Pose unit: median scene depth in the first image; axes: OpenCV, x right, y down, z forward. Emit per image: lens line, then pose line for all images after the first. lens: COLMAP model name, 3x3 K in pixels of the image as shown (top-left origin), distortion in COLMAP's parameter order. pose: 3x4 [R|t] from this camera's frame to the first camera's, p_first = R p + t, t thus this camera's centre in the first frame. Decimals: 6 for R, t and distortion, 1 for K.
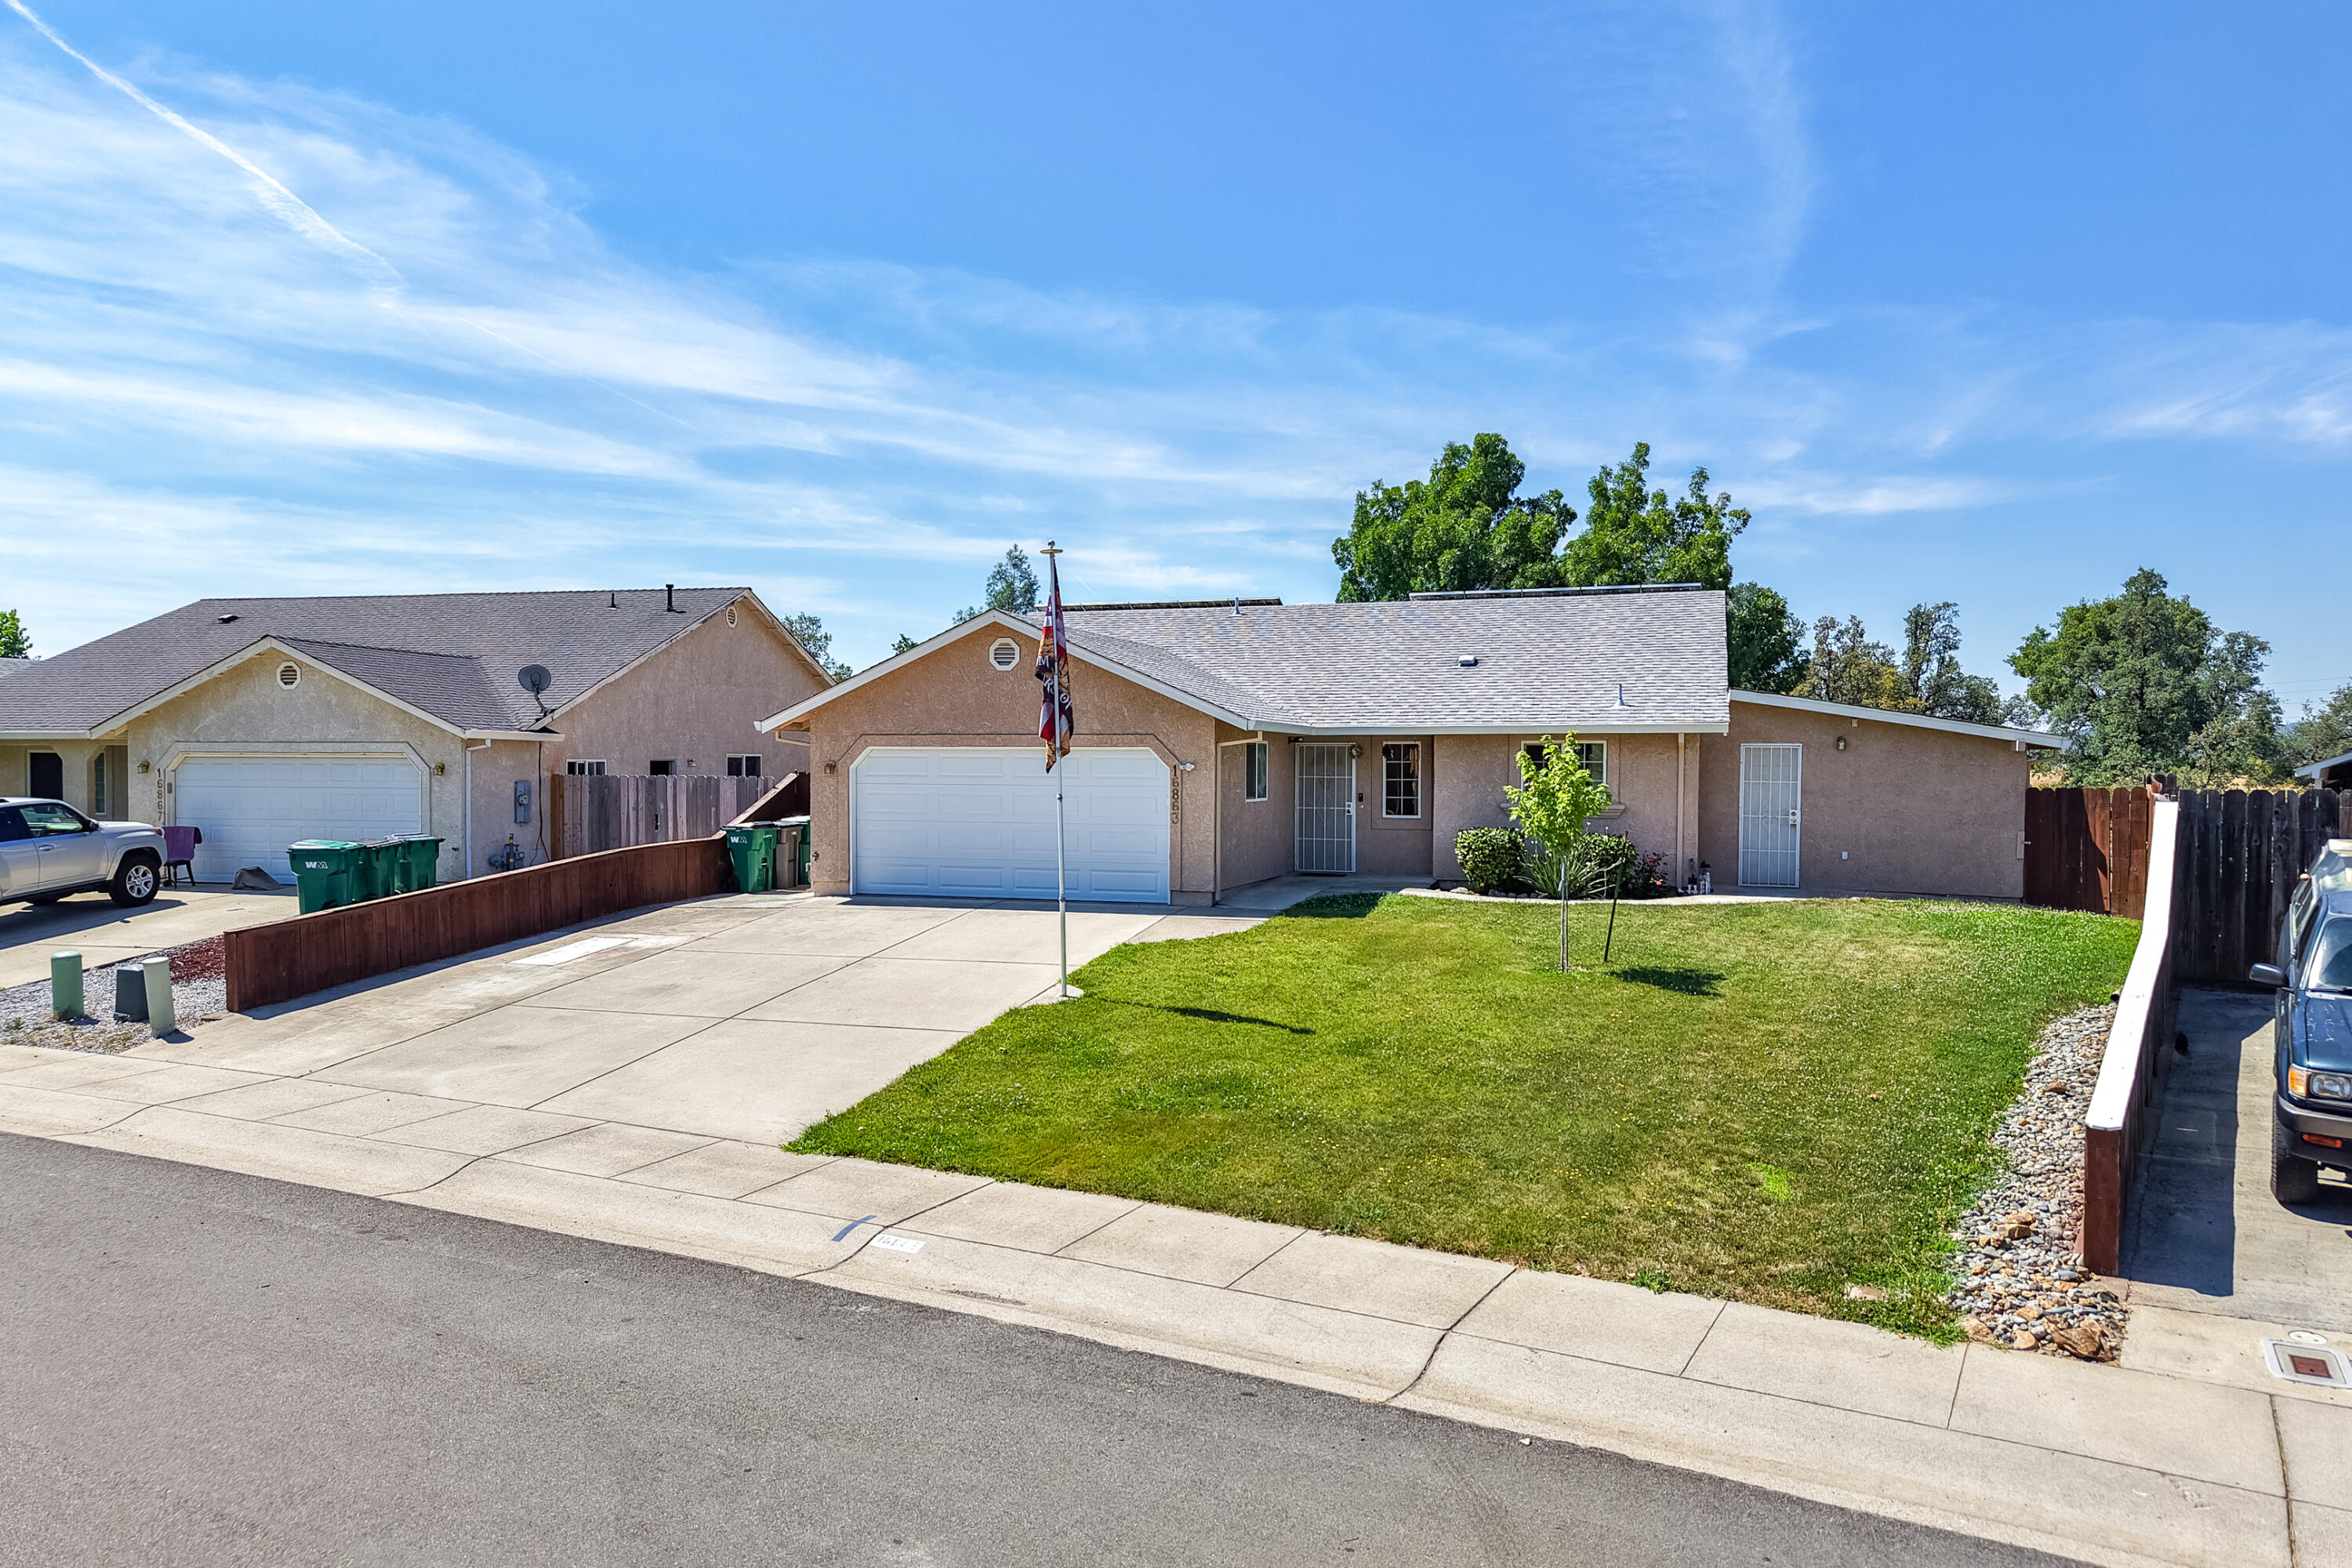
lens RADIAL K [[1588.1, 0, 1160.8], [0, 1588.1, 820.0], [0, 0, 1]] dist [0.027240, -0.028825]
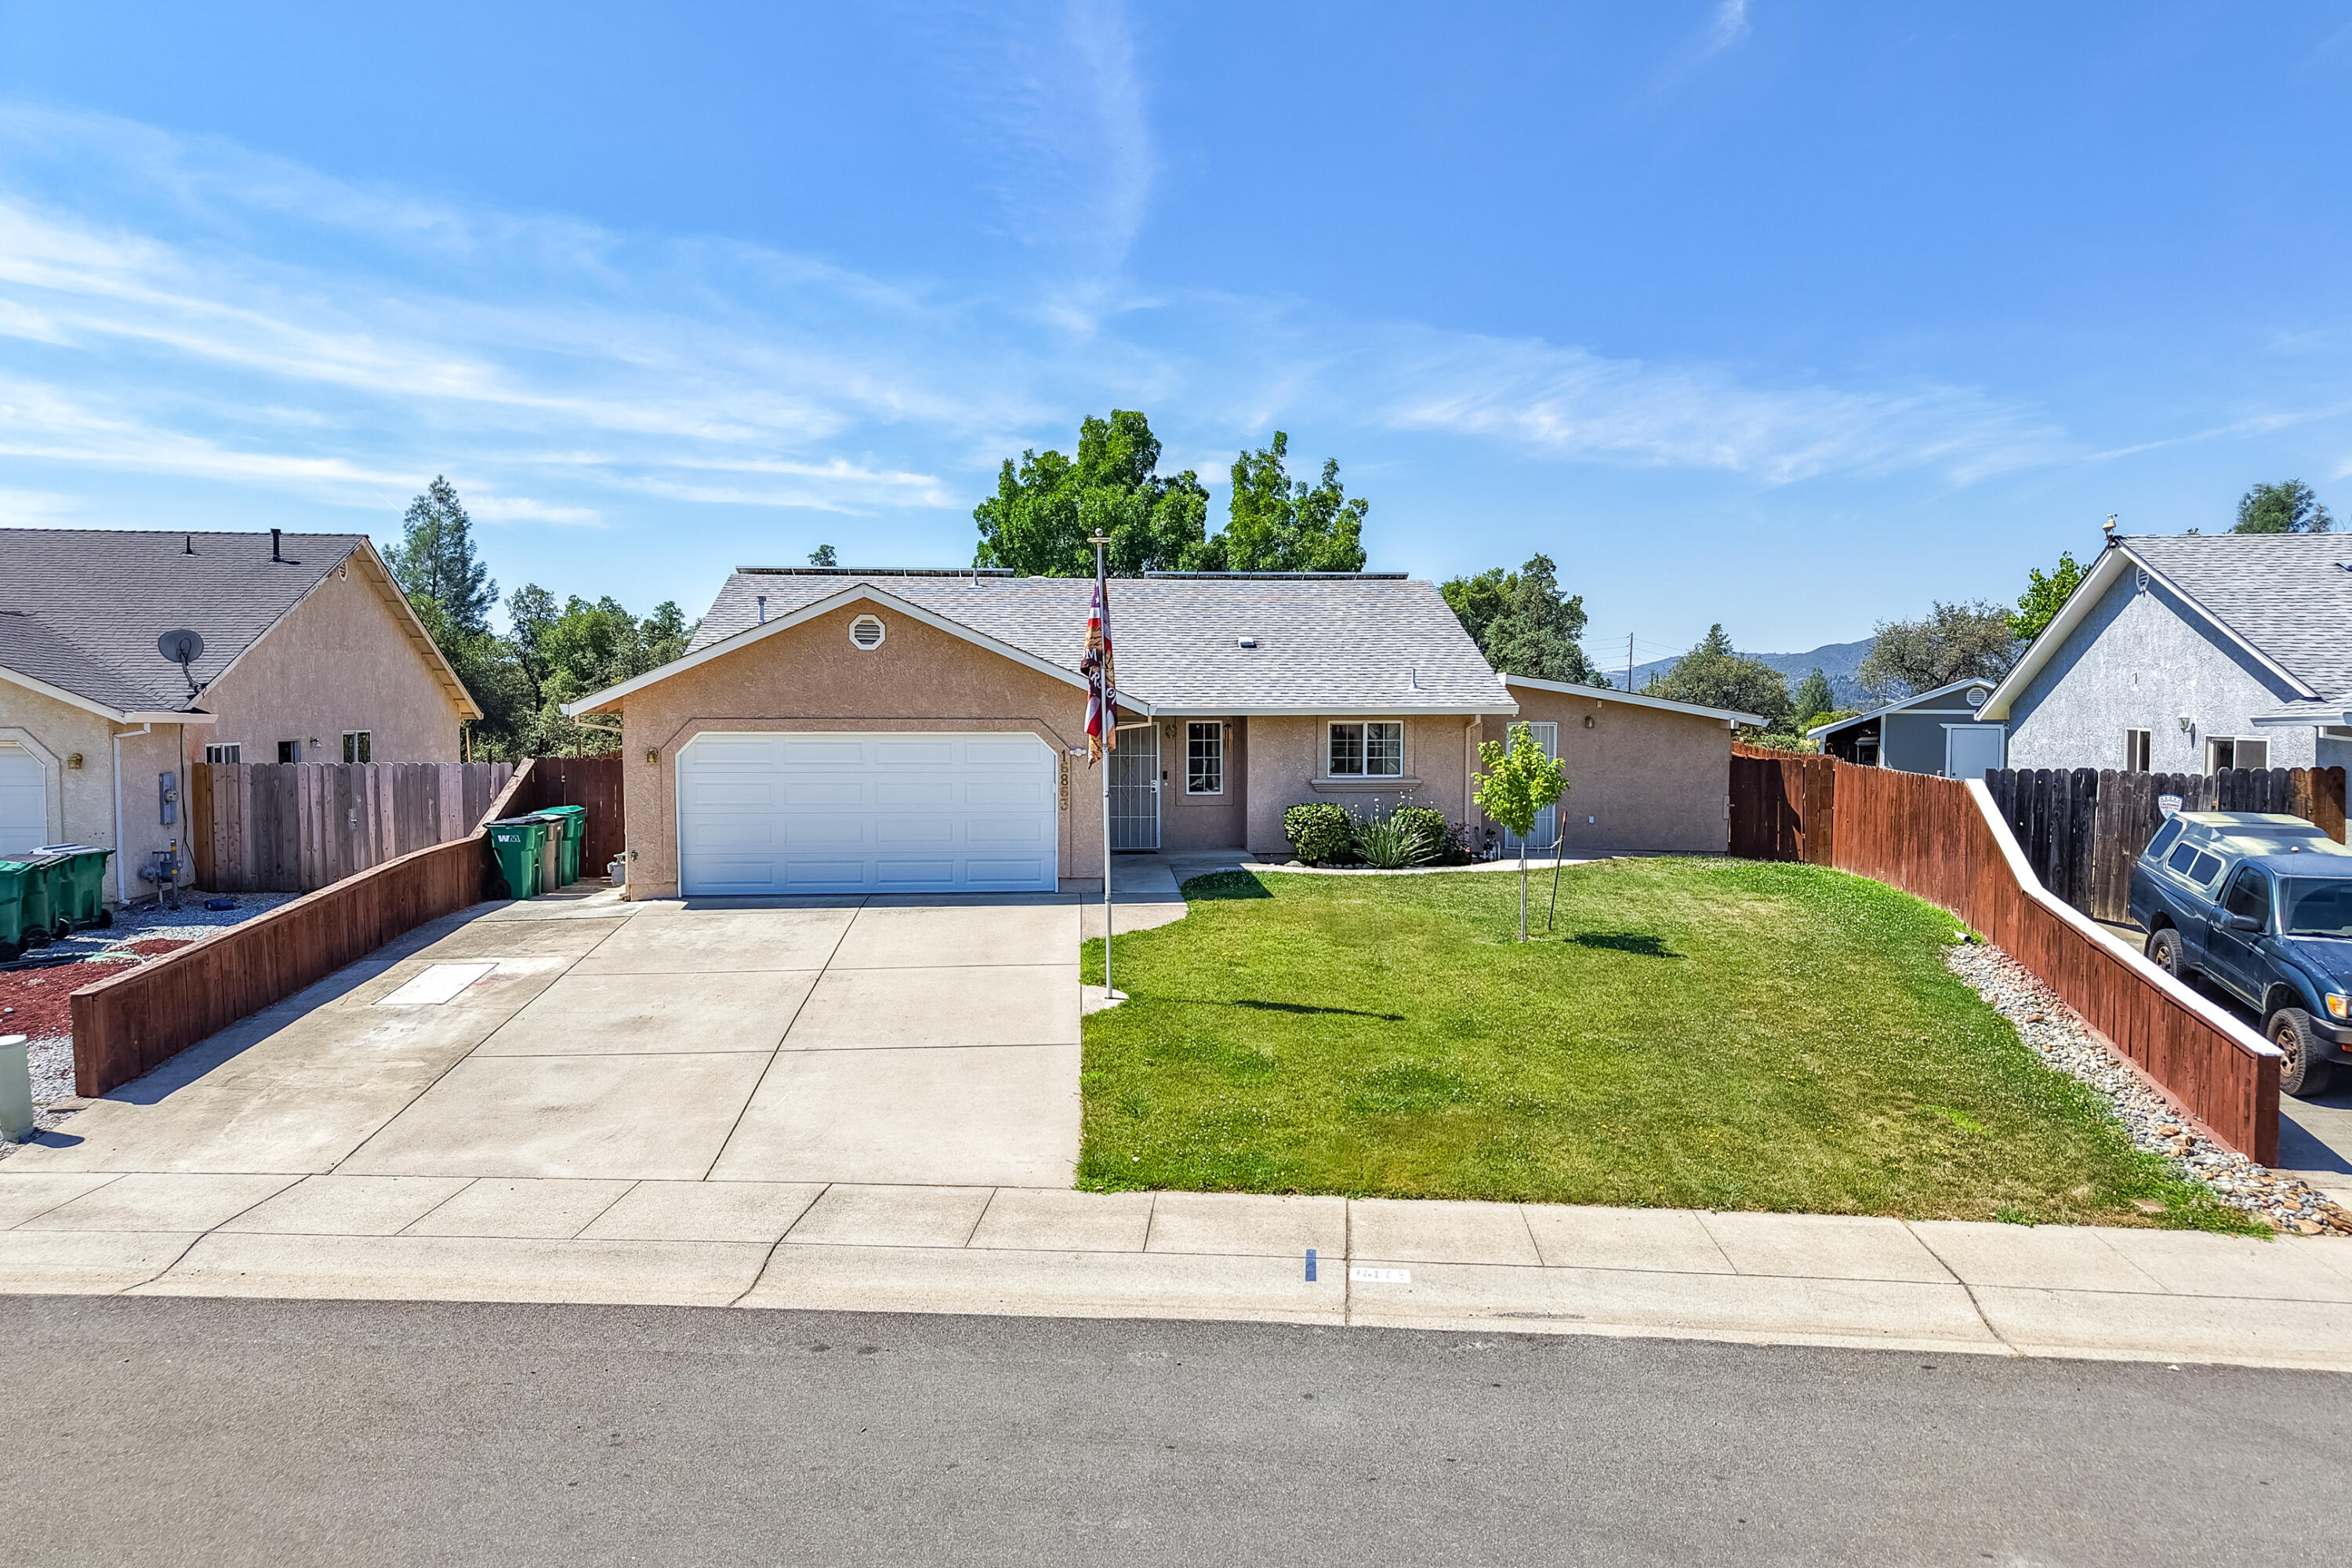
lens RADIAL K [[1588.1, 0, 1160.8], [0, 1588.1, 820.0], [0, 0, 1]] dist [0.027240, -0.028825]
pose [[0.921469, -0.030670, 0.387239, -0.277188], [0.018267, 0.999197, 0.035670, -0.022318], [-0.388022, -0.025795, 0.921289, 0.063170]]
